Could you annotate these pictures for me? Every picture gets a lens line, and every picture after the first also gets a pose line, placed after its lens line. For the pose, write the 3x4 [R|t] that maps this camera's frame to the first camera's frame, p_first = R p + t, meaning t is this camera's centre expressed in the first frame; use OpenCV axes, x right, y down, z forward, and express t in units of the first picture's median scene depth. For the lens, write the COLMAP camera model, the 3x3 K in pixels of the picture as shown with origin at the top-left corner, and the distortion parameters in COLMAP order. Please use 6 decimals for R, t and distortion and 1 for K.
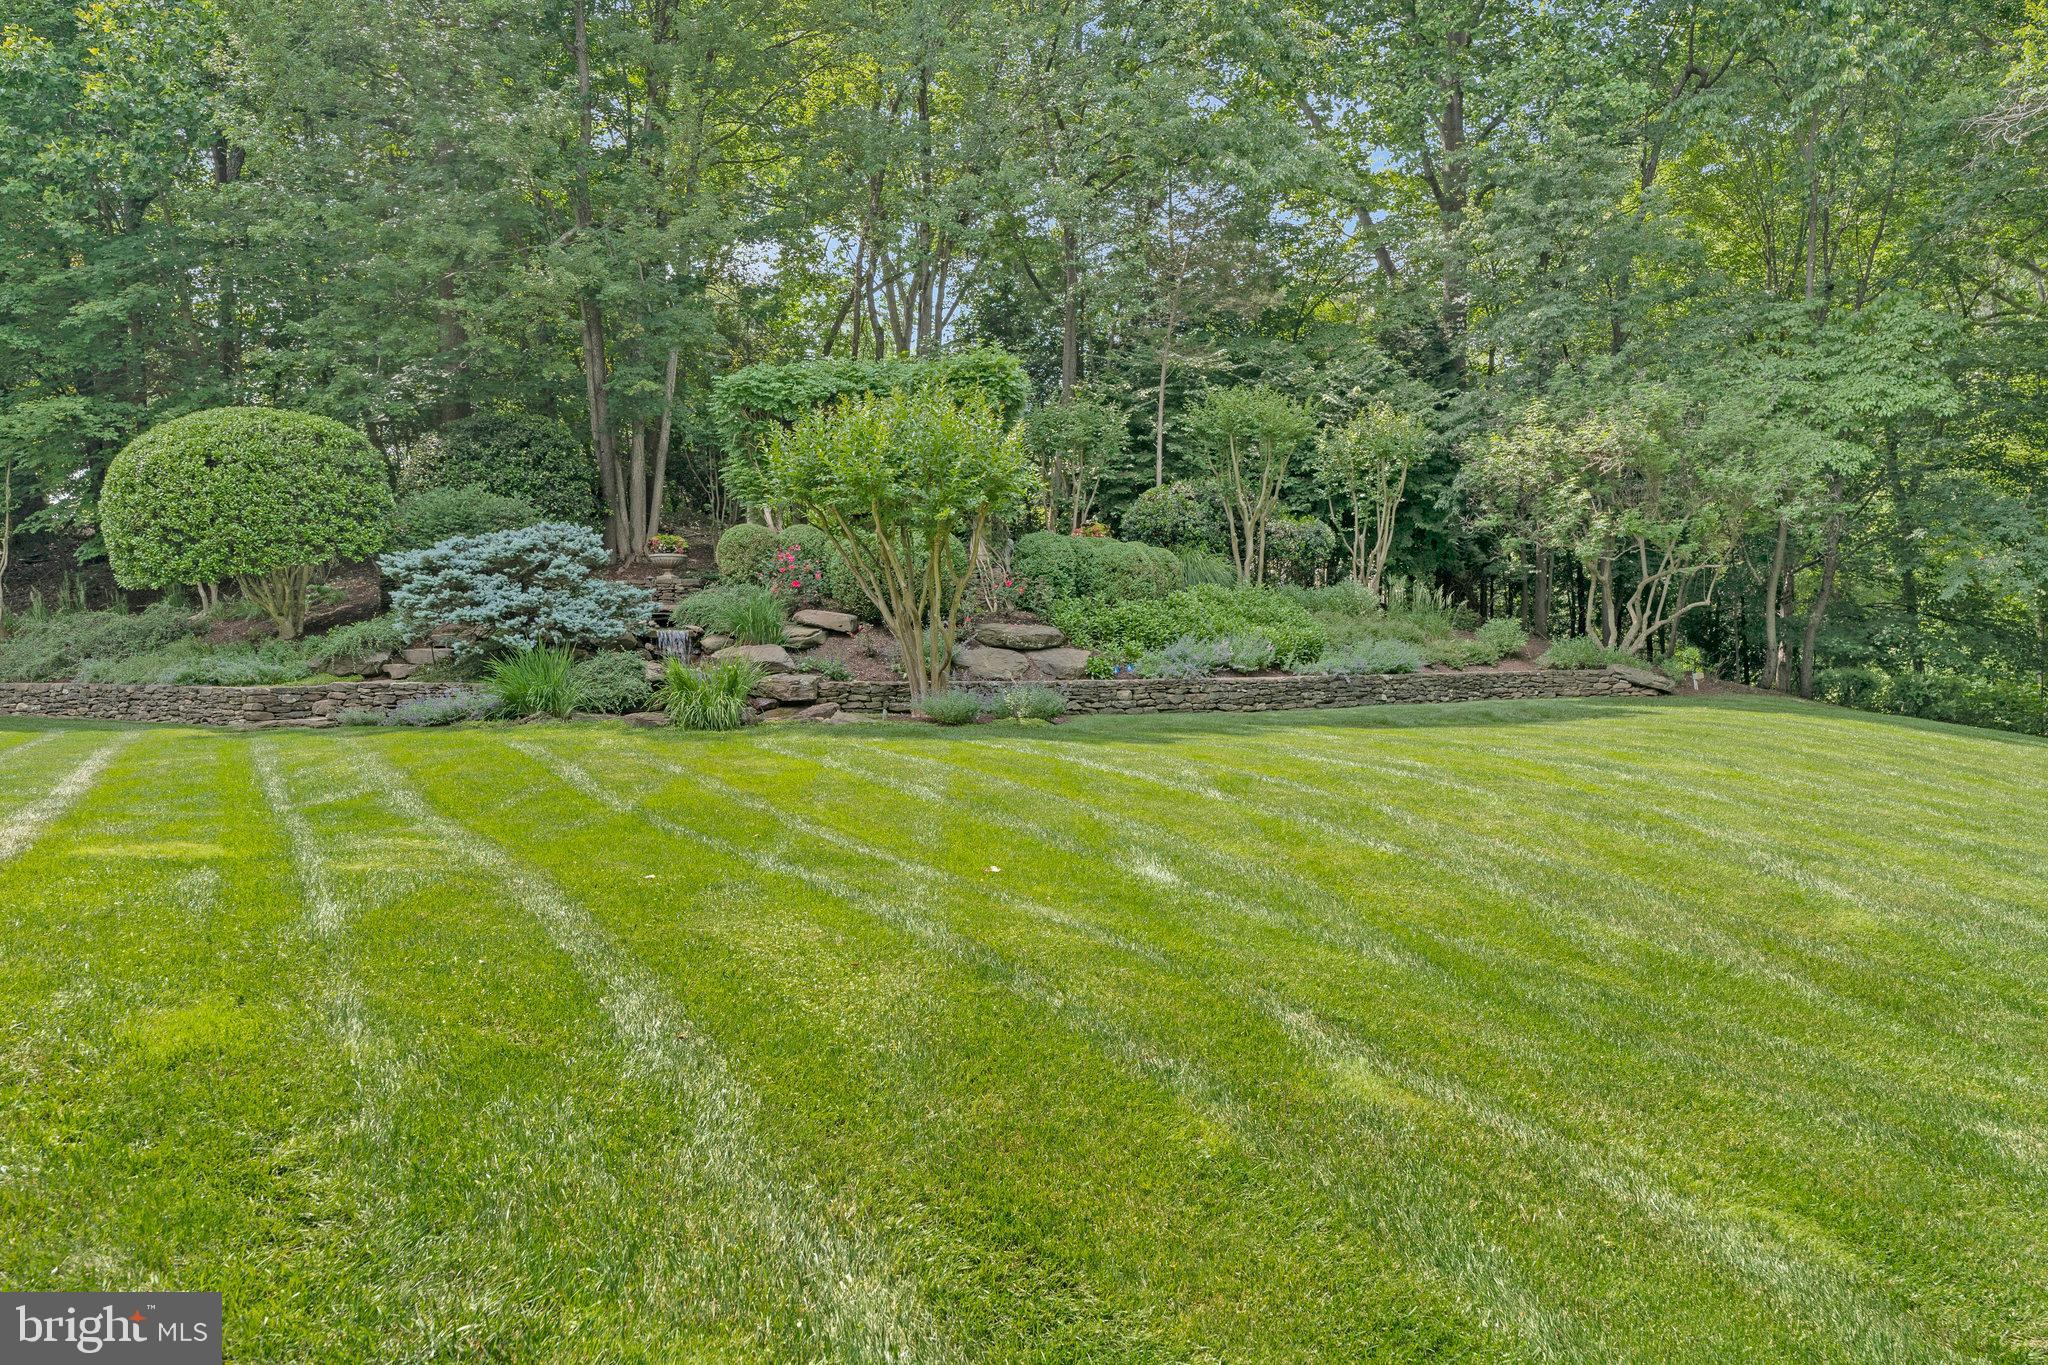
lens RADIAL K [[1387.8, 0, 1023.9], [0, 1387.8, 688.6], [0, 0, 1]] dist [0.006958, 0.001229]
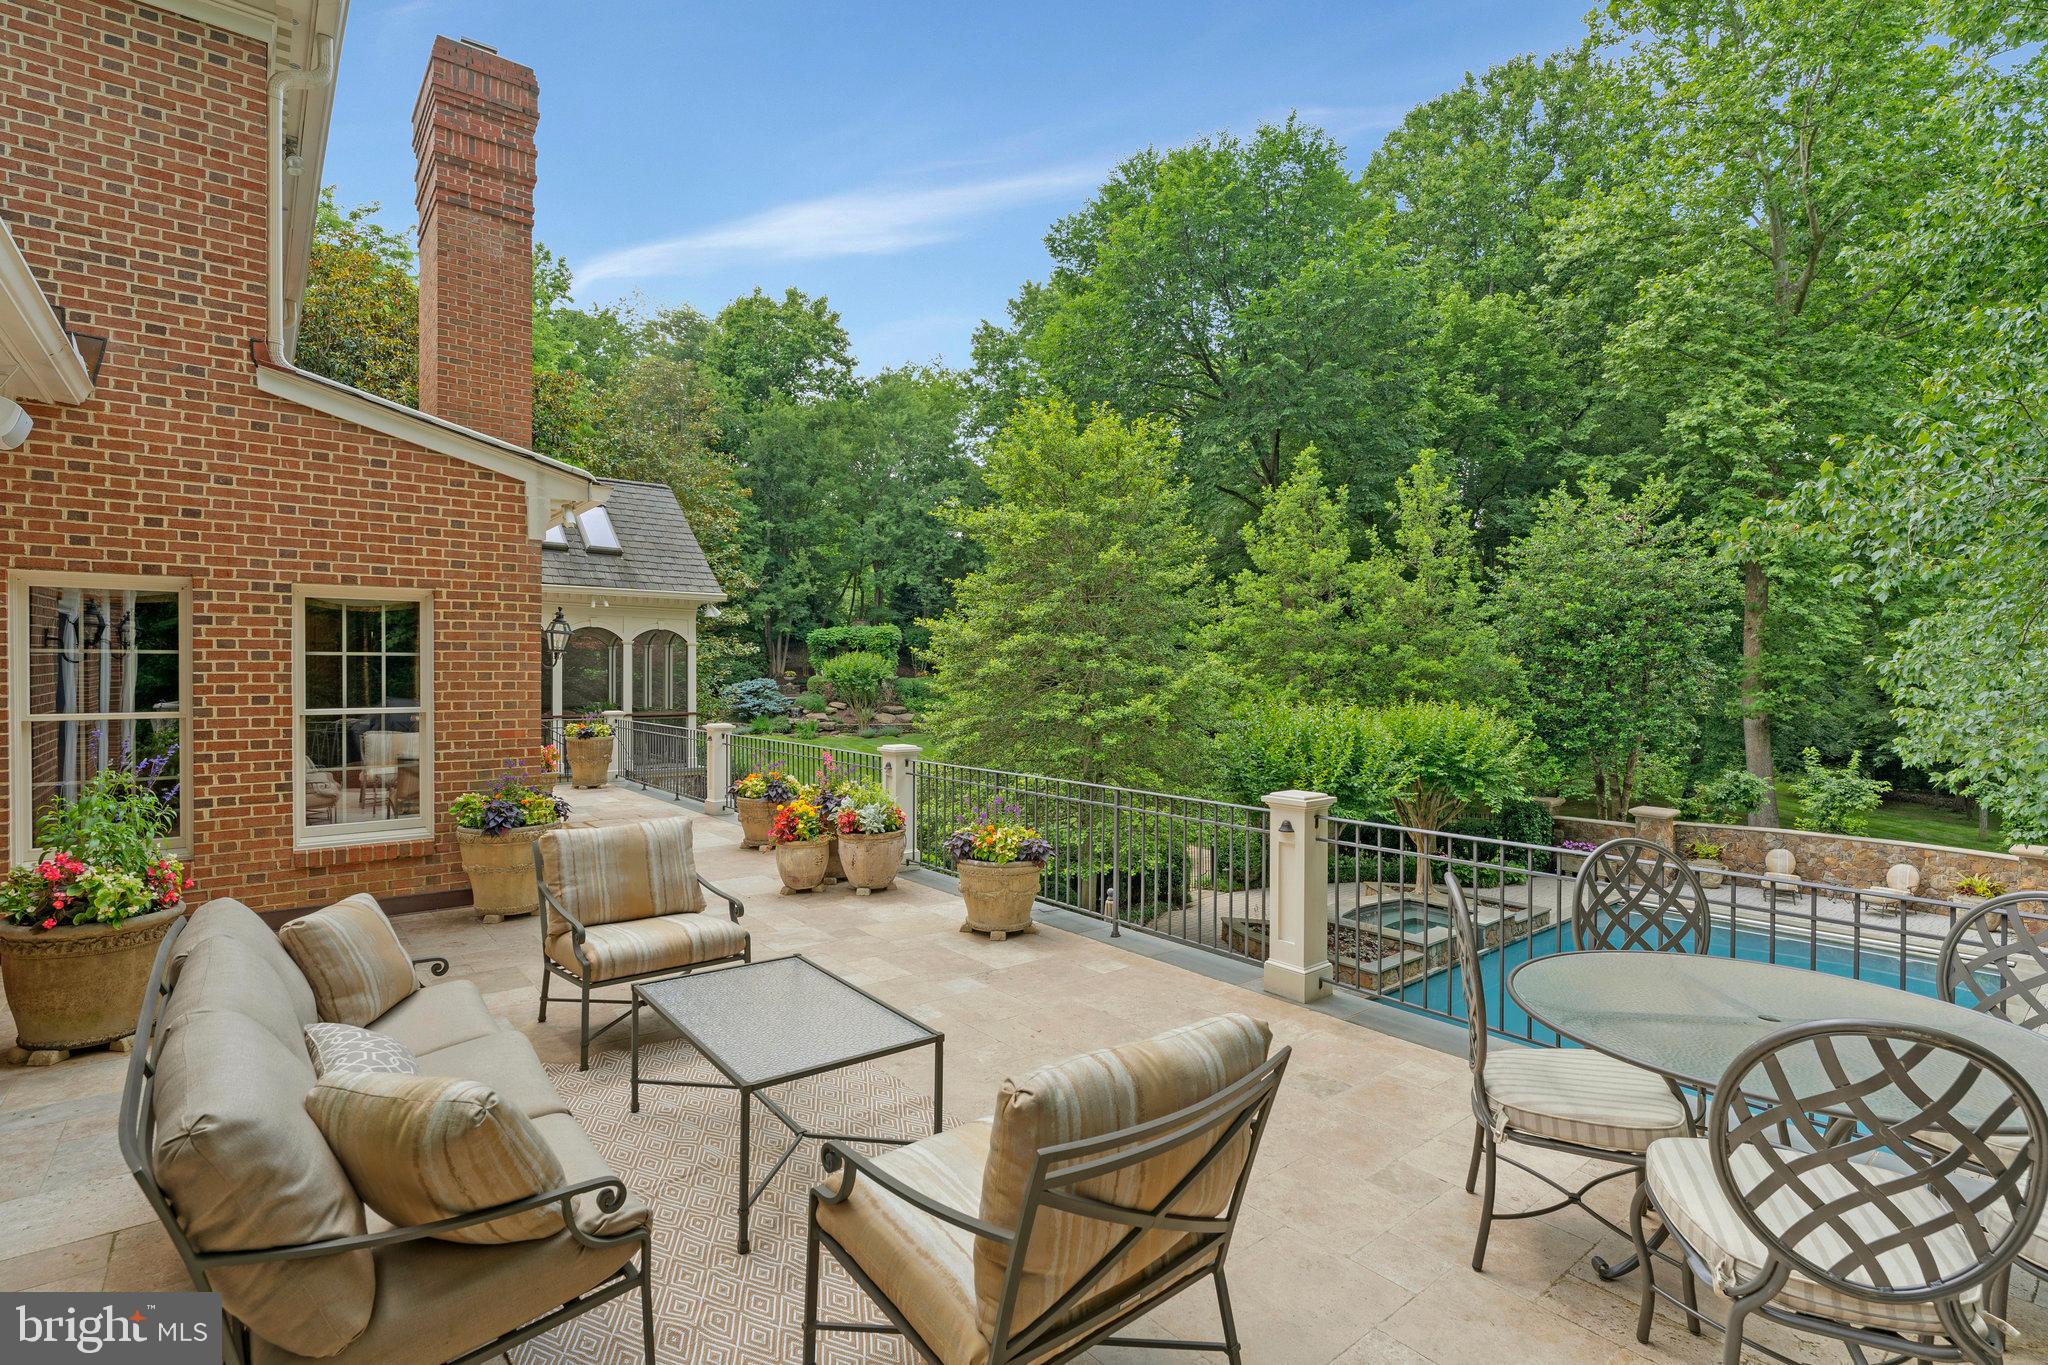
lens RADIAL K [[960.1, 0, 1025.0], [0, 960.1, 679.6], [0, 0, 1]] dist [-0.000037, 0.000000]
pose [[0.999210, 0.022829, 0.032516, 0.283489], [-0.023010, 0.999722, 0.005202, -0.154307], [-0.032389, -0.005946, 0.999458, -1.640741]]
